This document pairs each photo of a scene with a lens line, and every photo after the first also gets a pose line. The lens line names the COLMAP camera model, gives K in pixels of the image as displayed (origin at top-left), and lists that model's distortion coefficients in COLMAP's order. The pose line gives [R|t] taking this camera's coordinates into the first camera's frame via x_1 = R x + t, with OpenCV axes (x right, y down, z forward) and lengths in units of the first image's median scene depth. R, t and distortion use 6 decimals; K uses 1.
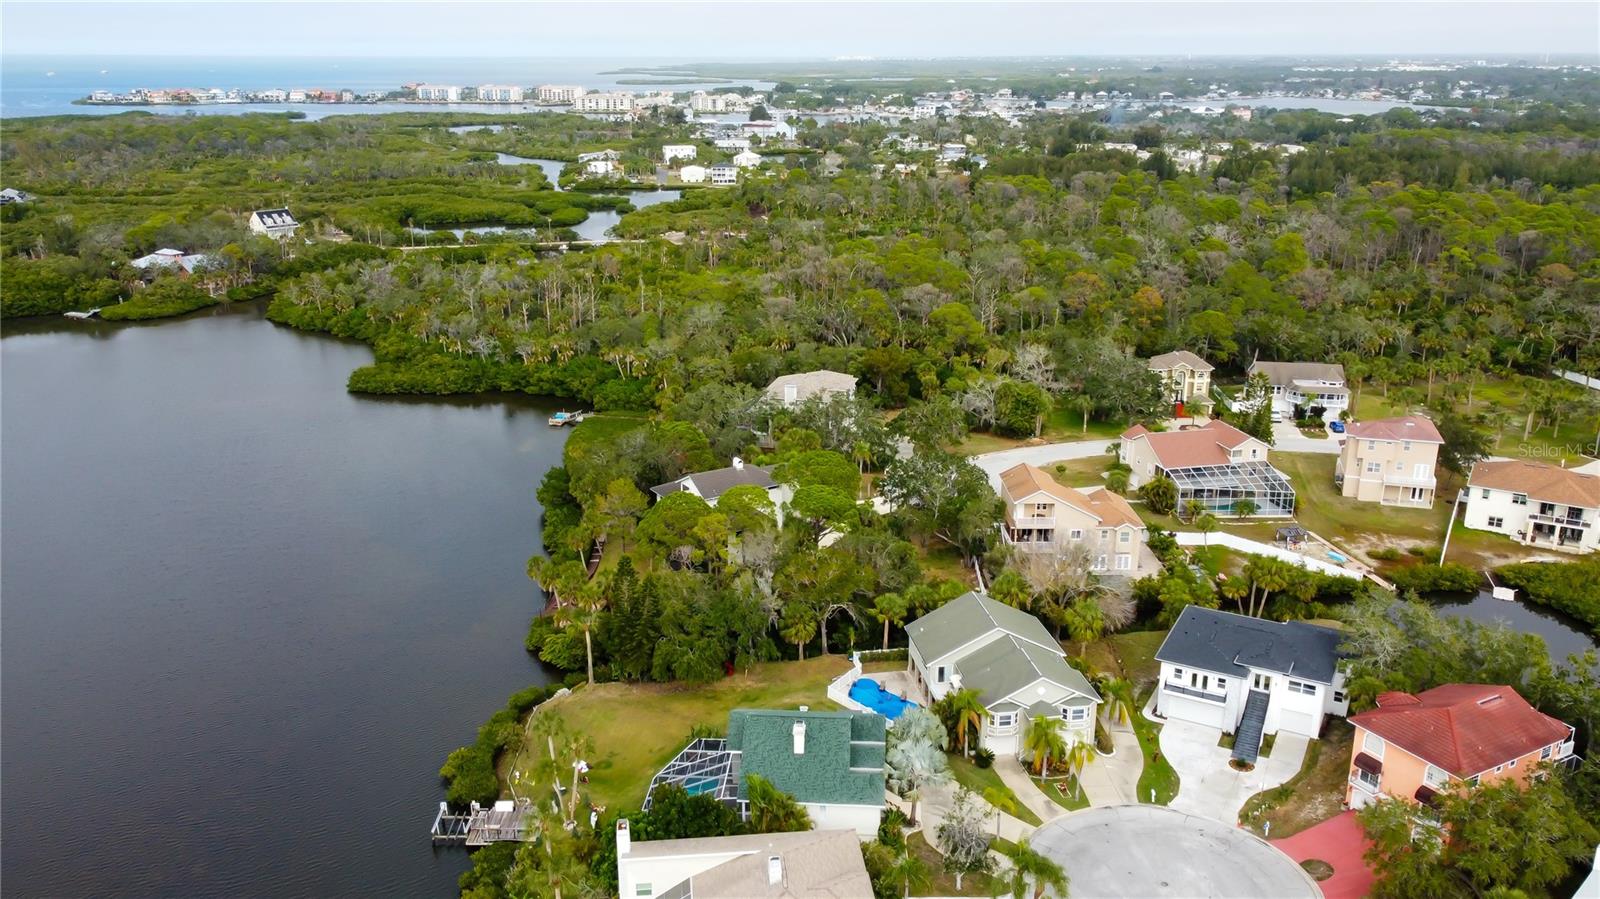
lens RADIAL K [[1265.1, 0, 800.0], [0, 1265.1, 449.5], [0, 0, 1]] dist [0.013812, 0.011475]
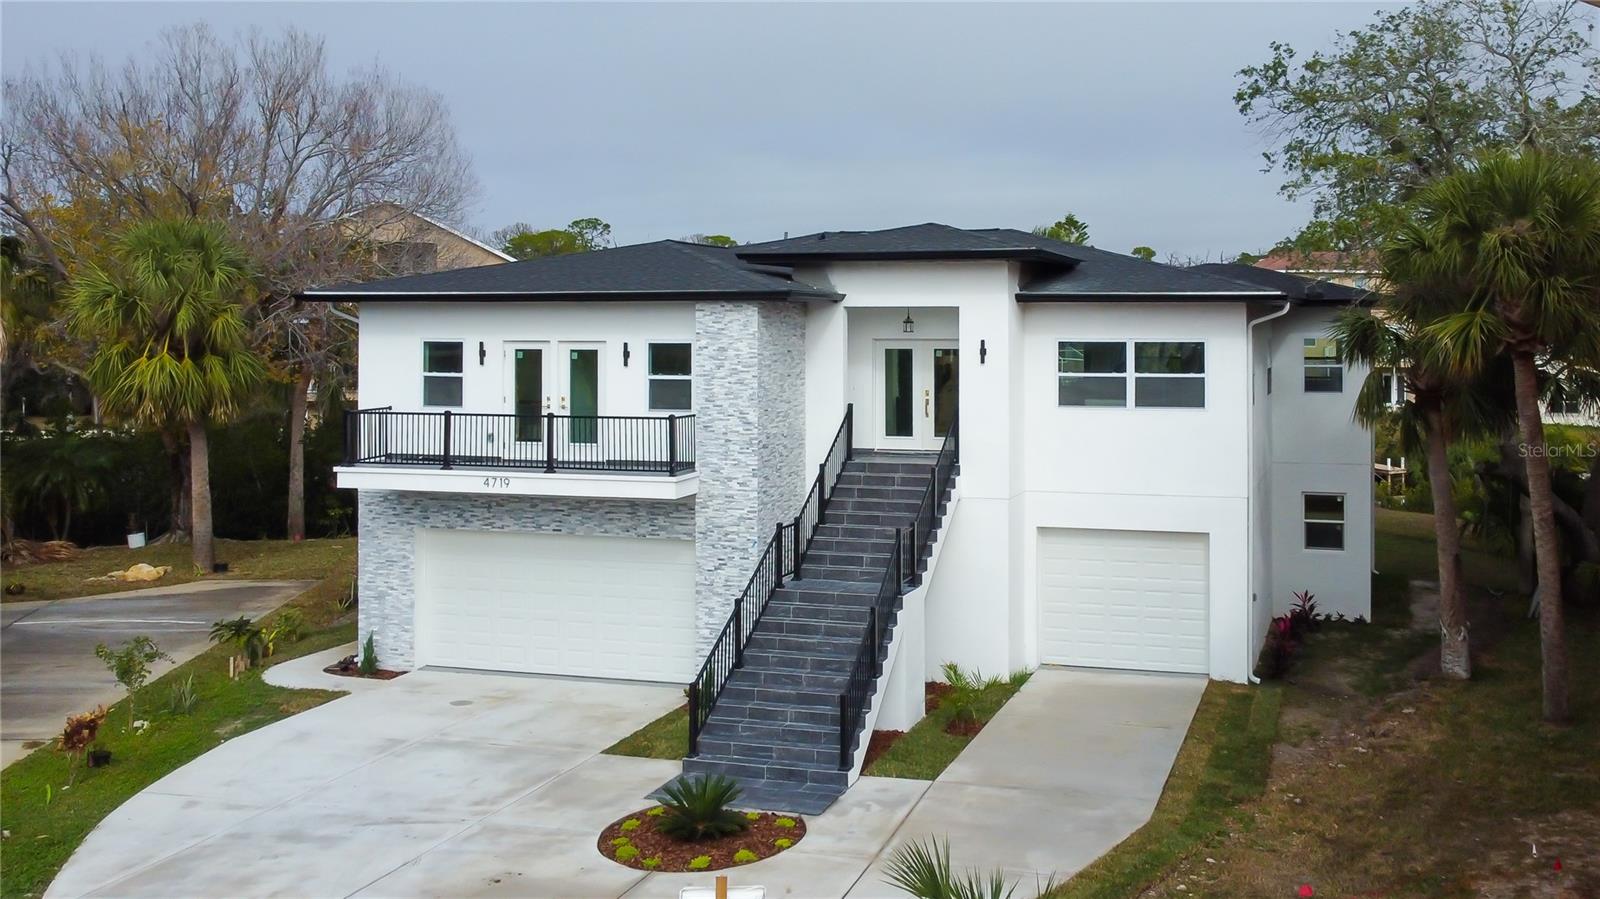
lens RADIAL K [[1419.5, 0, 995.4], [0, 1419.5, 322.9], [0, 0, 1]] dist [0.029752, -0.012018]
pose [[0.971328, -0.000783, 0.237742, 0.219008], [0.072091, 0.953882, -0.291397, 0.155897], [-0.226549, 0.300181, 0.926589, 0.543161]]
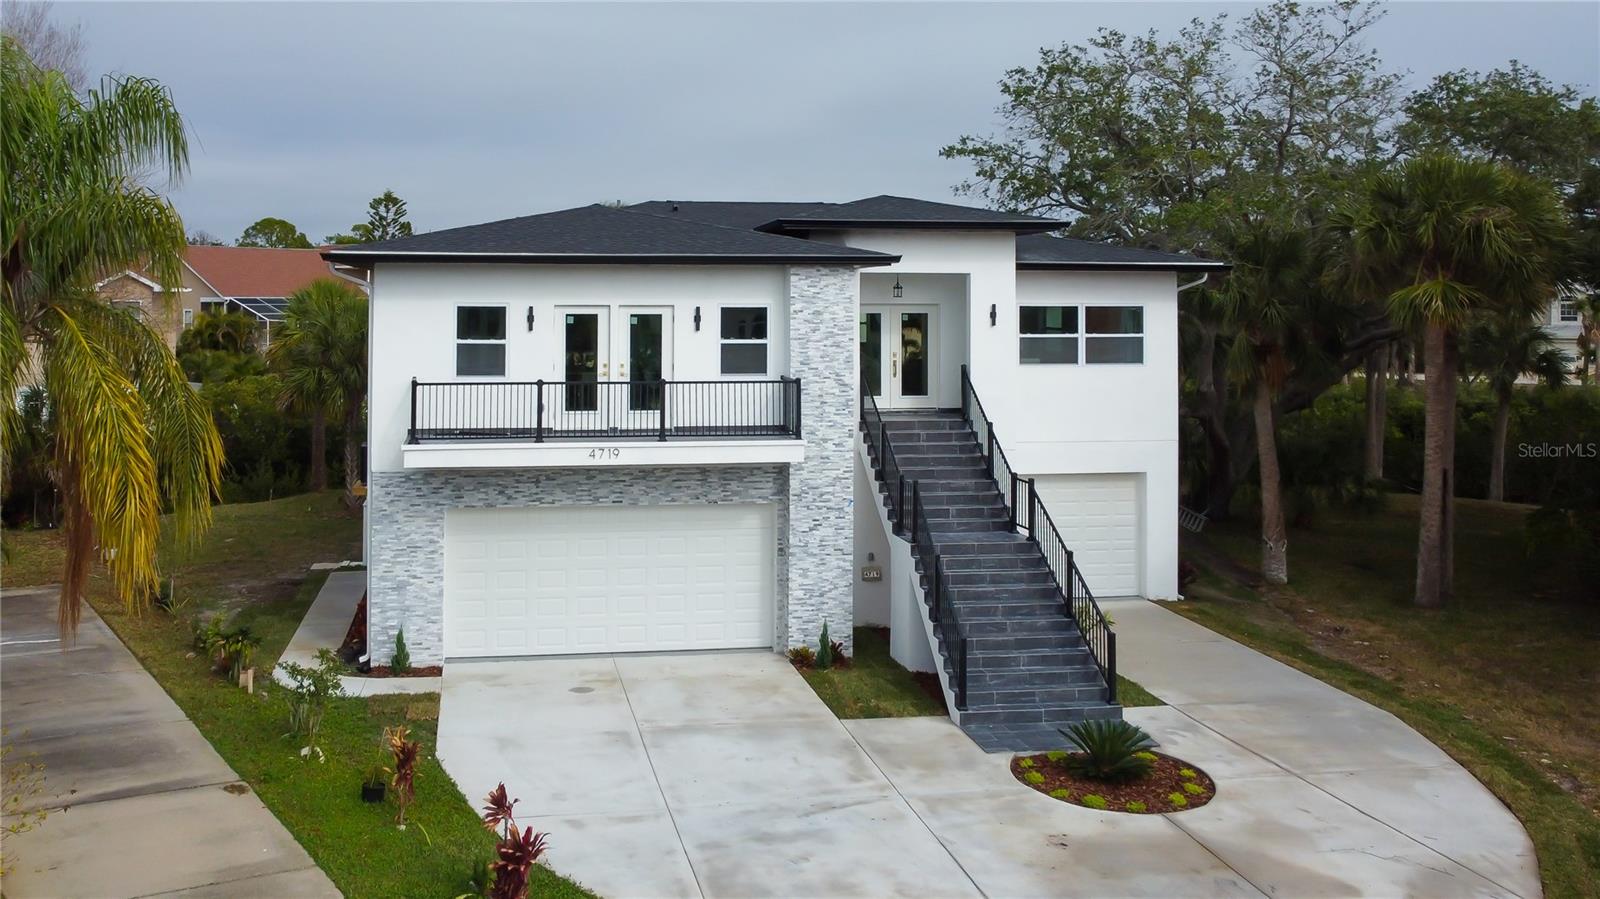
lens RADIAL K [[1303.8, 0, 675.3], [0, 1303.8, 282.9], [0, 0, 1]] dist [0.022295, 0.003814]
pose [[0.802963, 0.008016, 0.595974, 0.149146], [0.177719, 0.951205, -0.252238, 0.145119], [-0.568916, 0.308454, 0.762358, 0.580655]]
